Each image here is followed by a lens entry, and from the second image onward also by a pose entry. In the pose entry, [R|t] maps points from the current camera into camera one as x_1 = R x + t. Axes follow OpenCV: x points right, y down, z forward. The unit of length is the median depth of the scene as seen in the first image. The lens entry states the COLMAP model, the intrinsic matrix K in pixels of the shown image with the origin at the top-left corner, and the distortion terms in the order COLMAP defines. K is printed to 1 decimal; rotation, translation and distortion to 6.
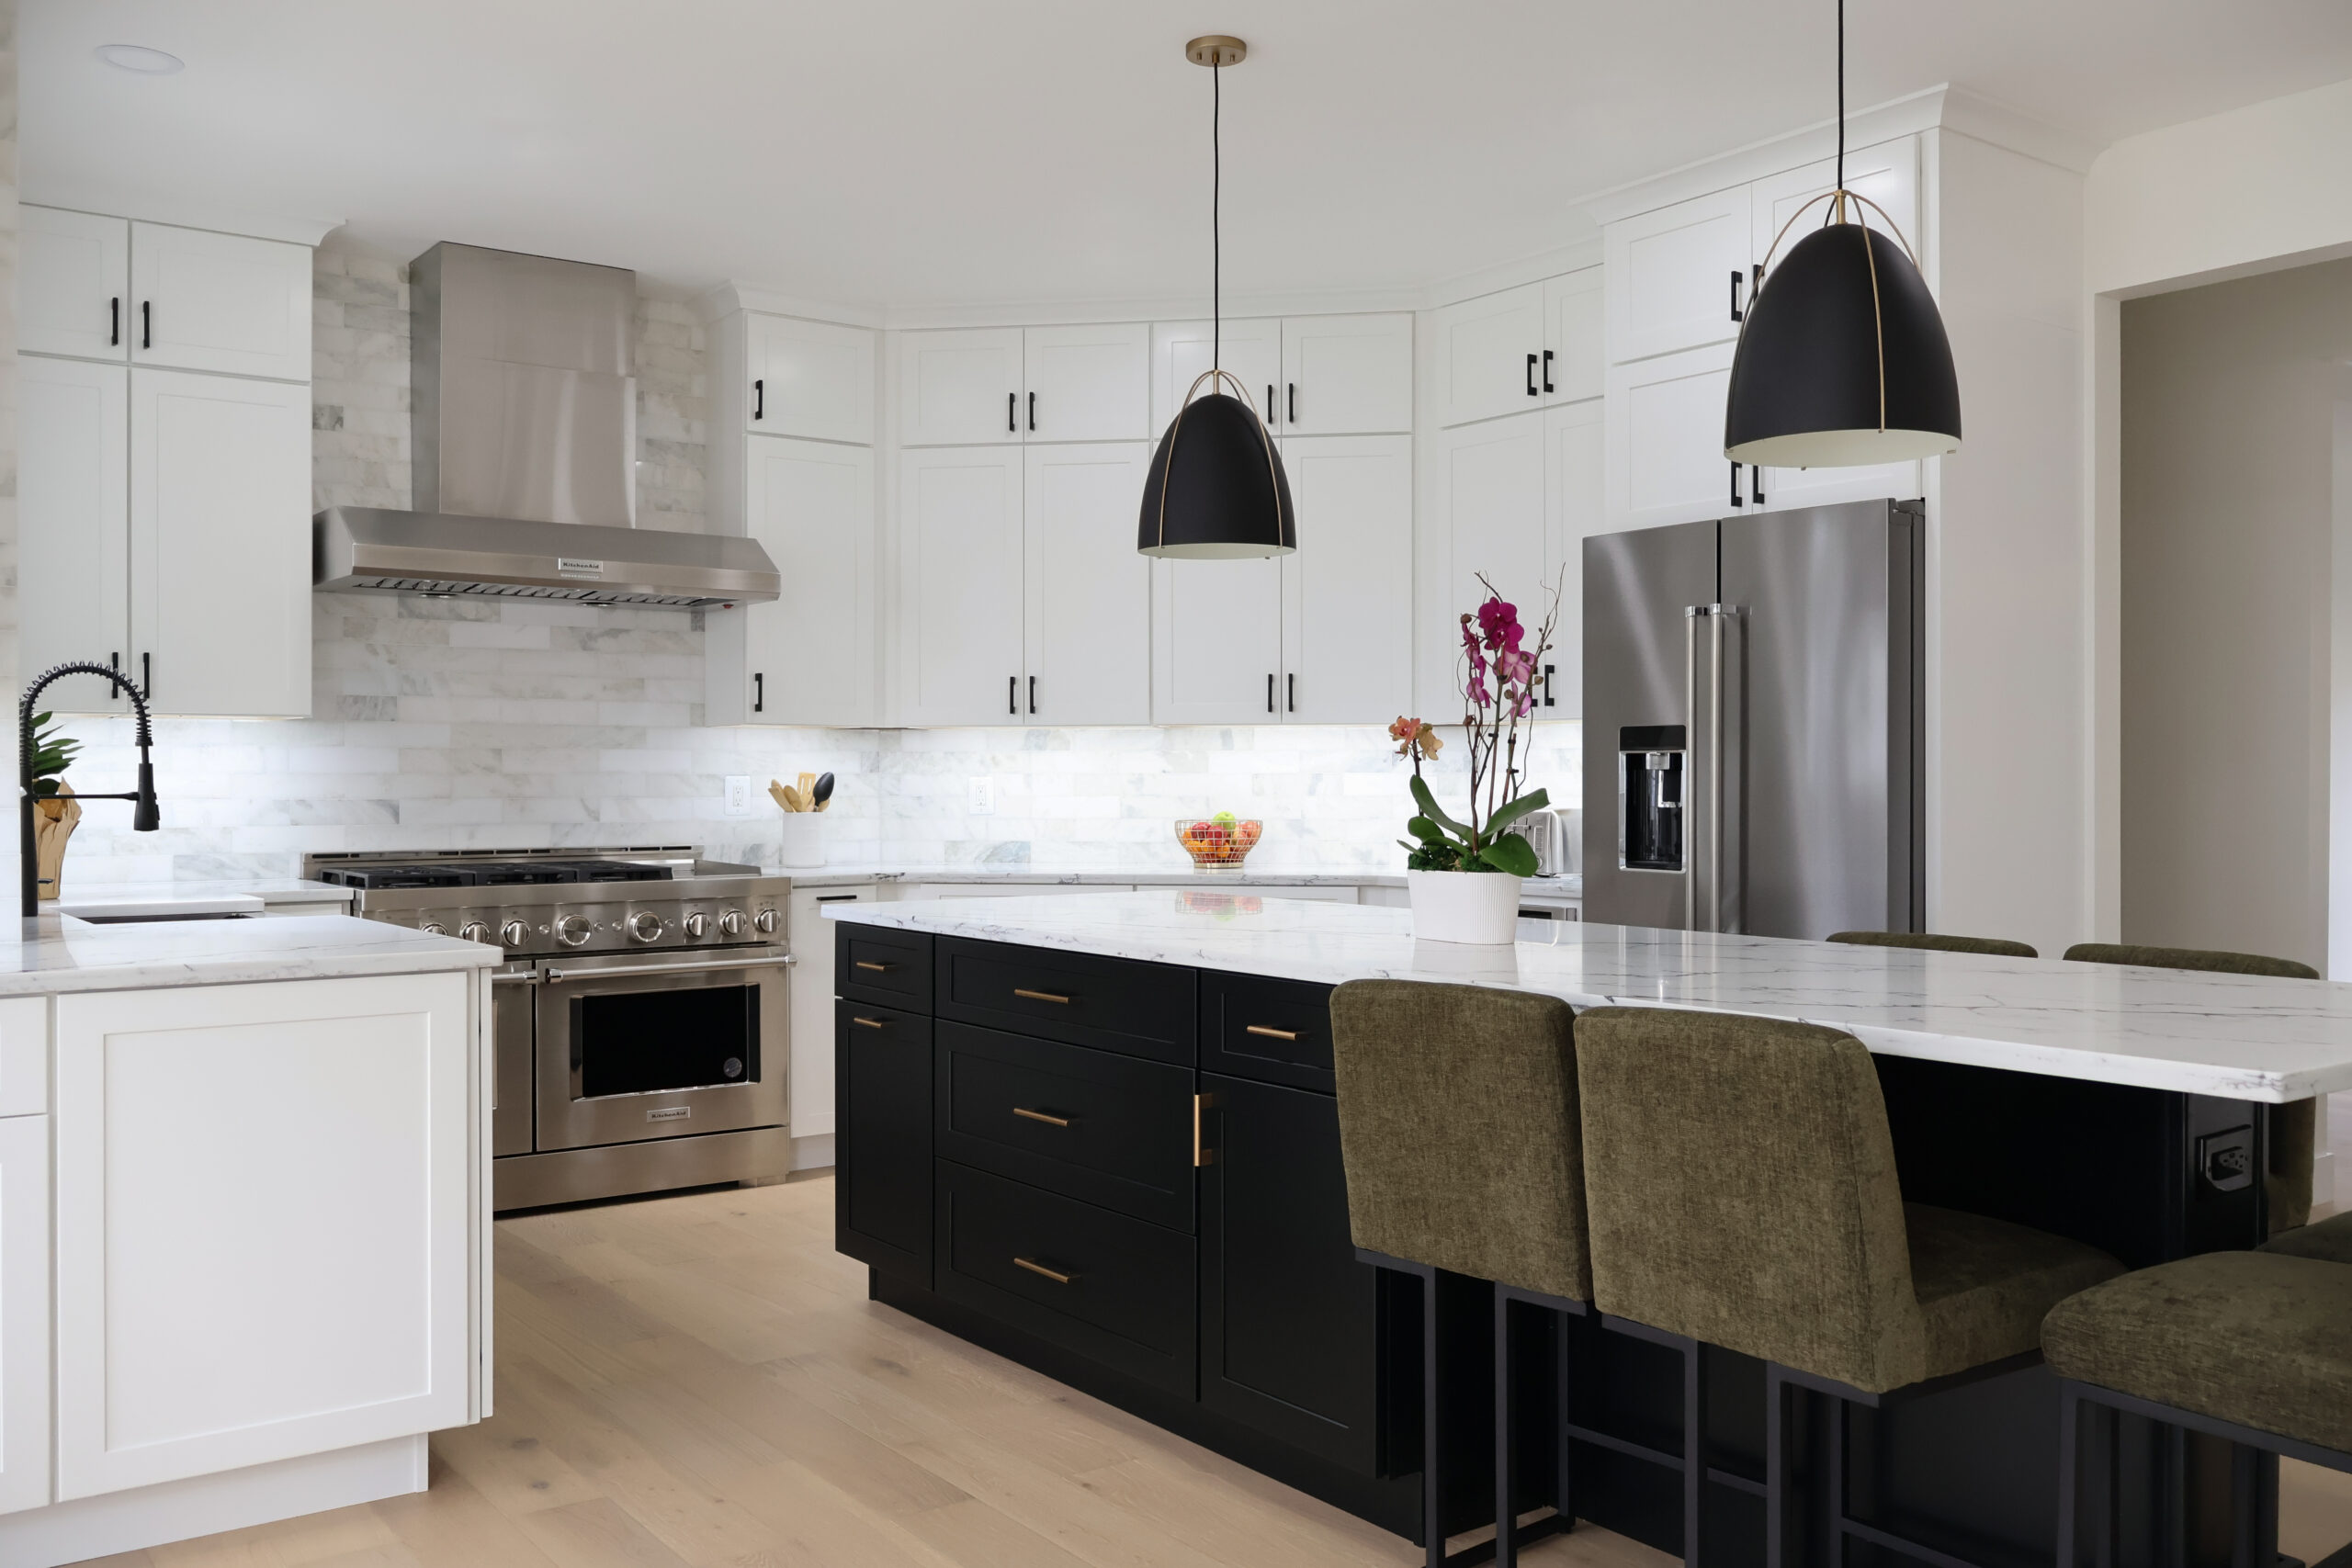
lens RADIAL K [[1976.8, 0, 1171.6], [0, 1976.8, 778.4], [0, 0, 1]] dist [-0.005969, 0.005099]
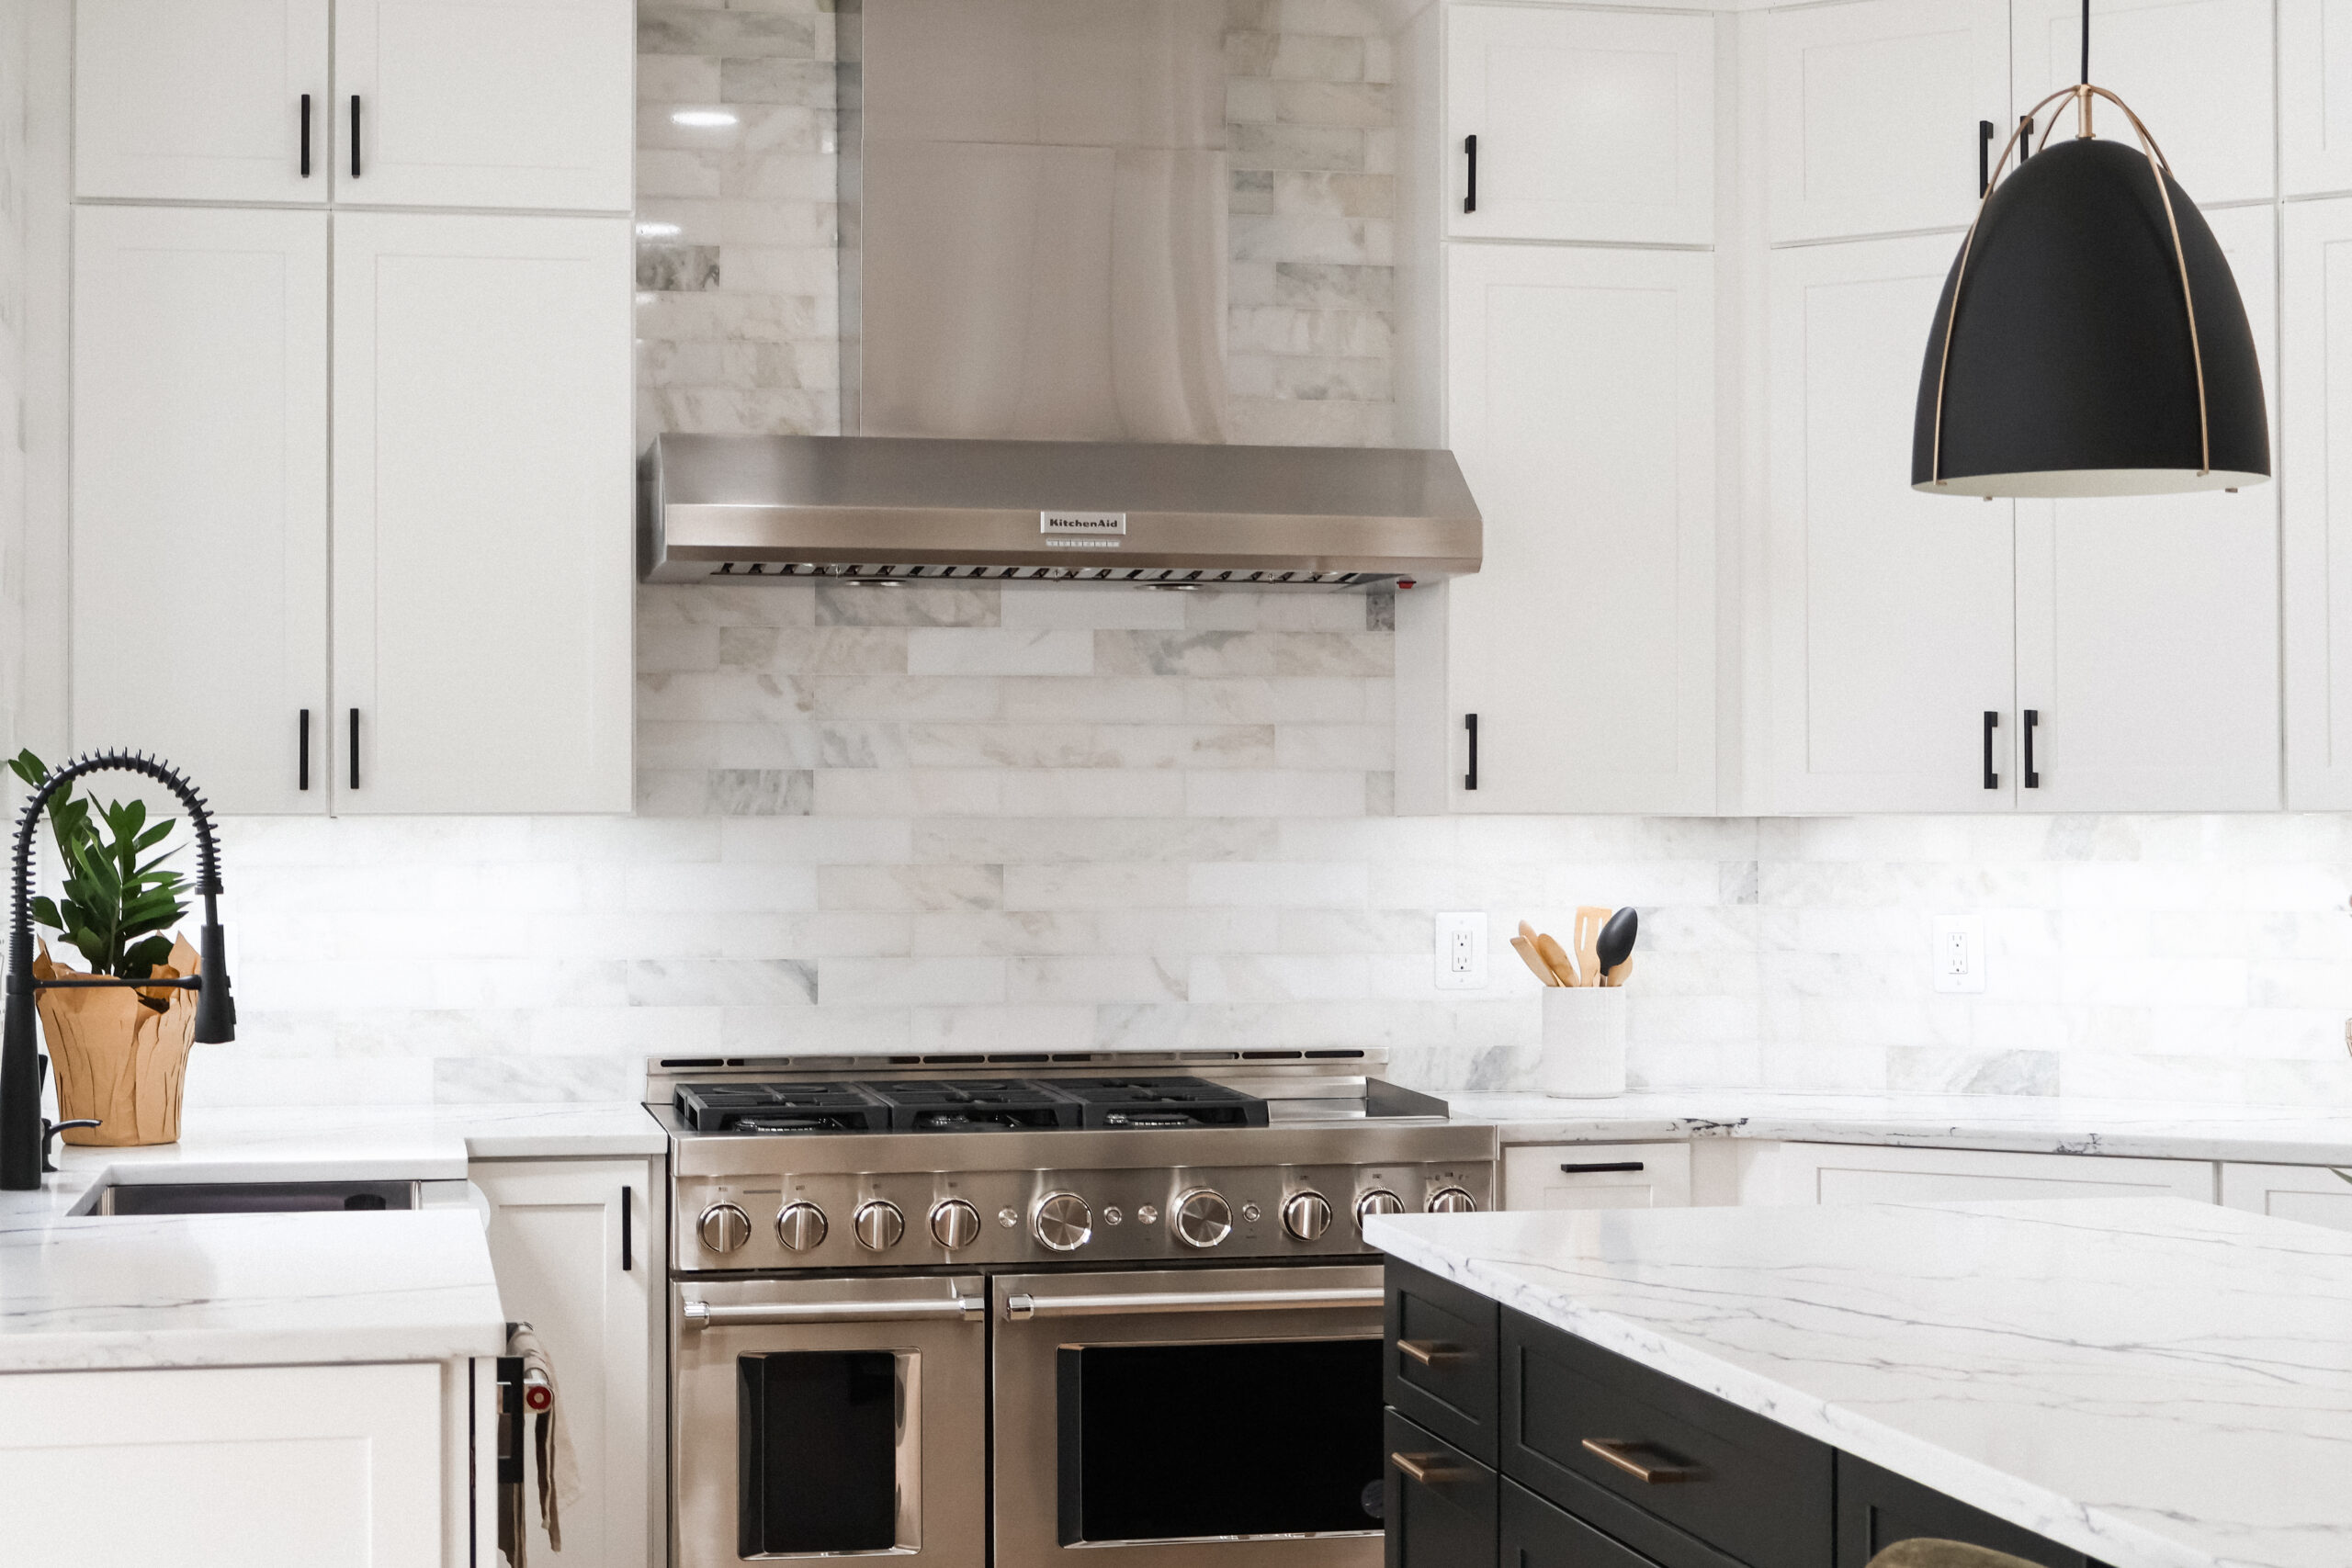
lens RADIAL K [[3833.0, 0, 1172.9], [0, 3833.0, 787.3], [0, 0, 1]] dist [-0.039505, 0.000000]
pose [[0.907157, -0.004530, -0.420767, 0.141444], [0.000313, 0.999949, -0.010089, -0.025943], [0.420792, 0.009021, 0.907113, 0.083909]]
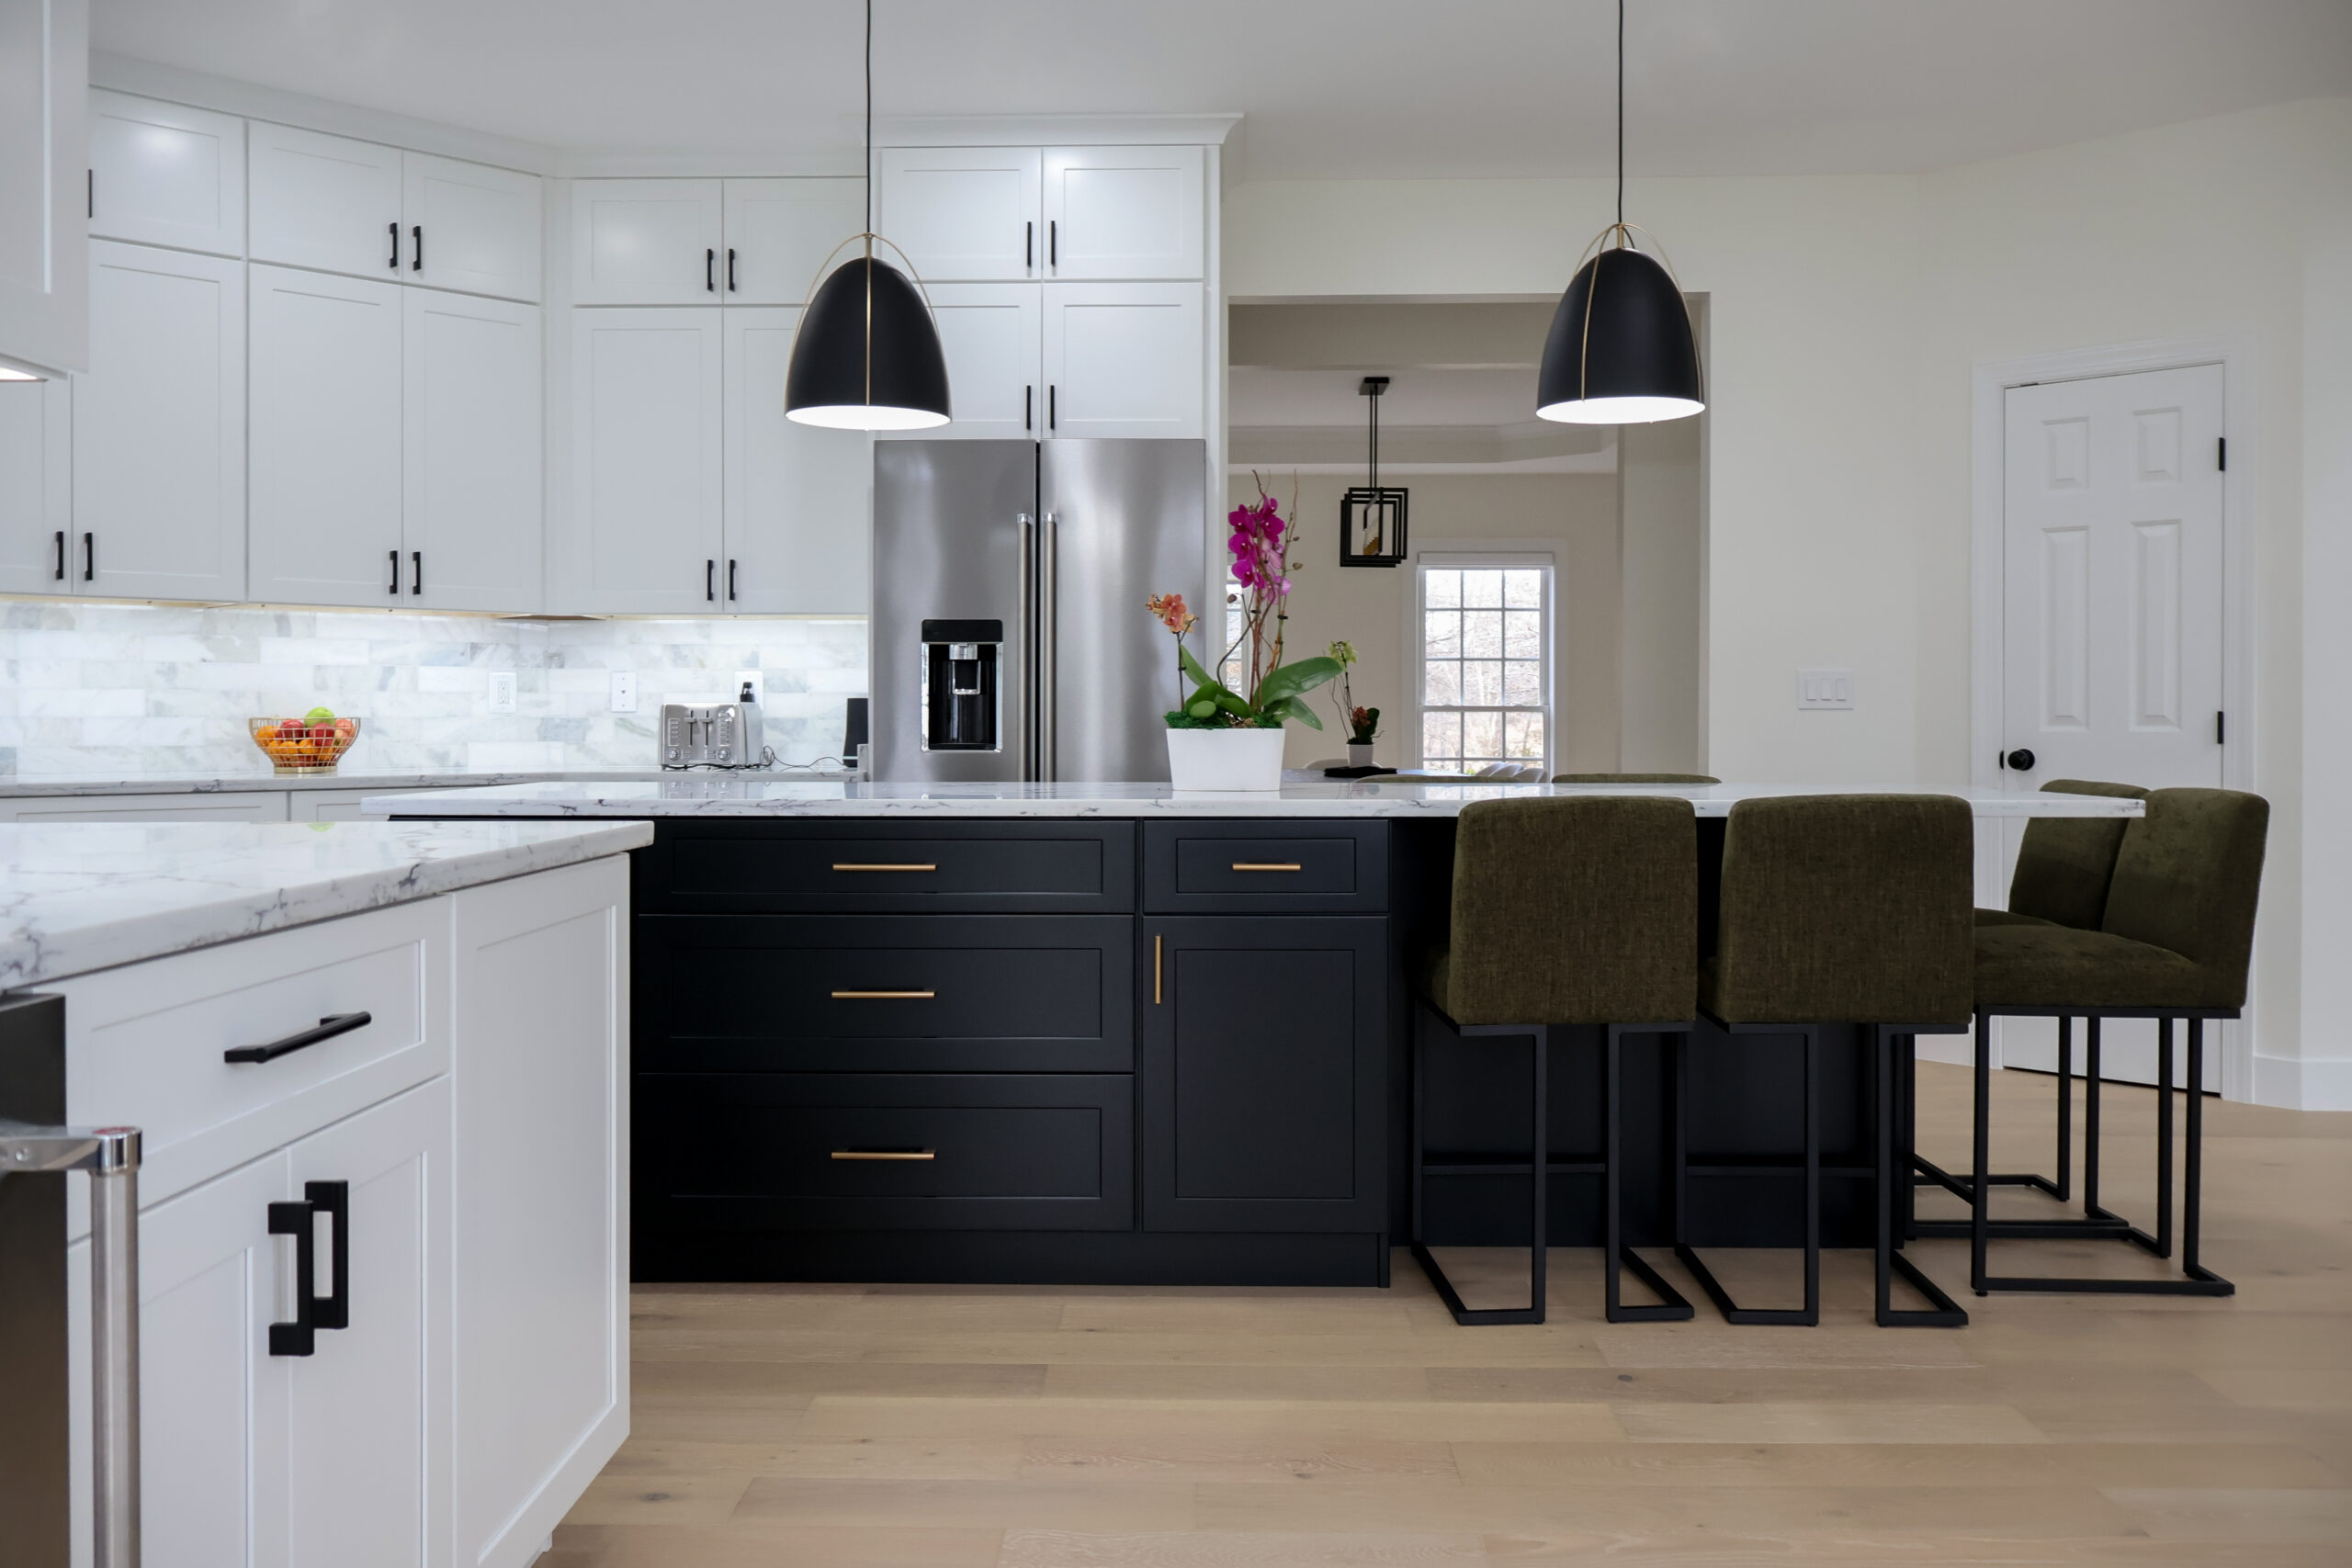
lens RADIAL K [[1976.8, 0, 1179.8], [0, 1976.8, 731.4], [0, 0, 1]] dist [-0.005969, 0.005099]
pose [[0.606948, -0.004513, 0.794729, -0.469064], [0.000555, 0.999986, 0.005254, 0.025217], [-0.794742, -0.002748, 0.606942, 0.197769]]
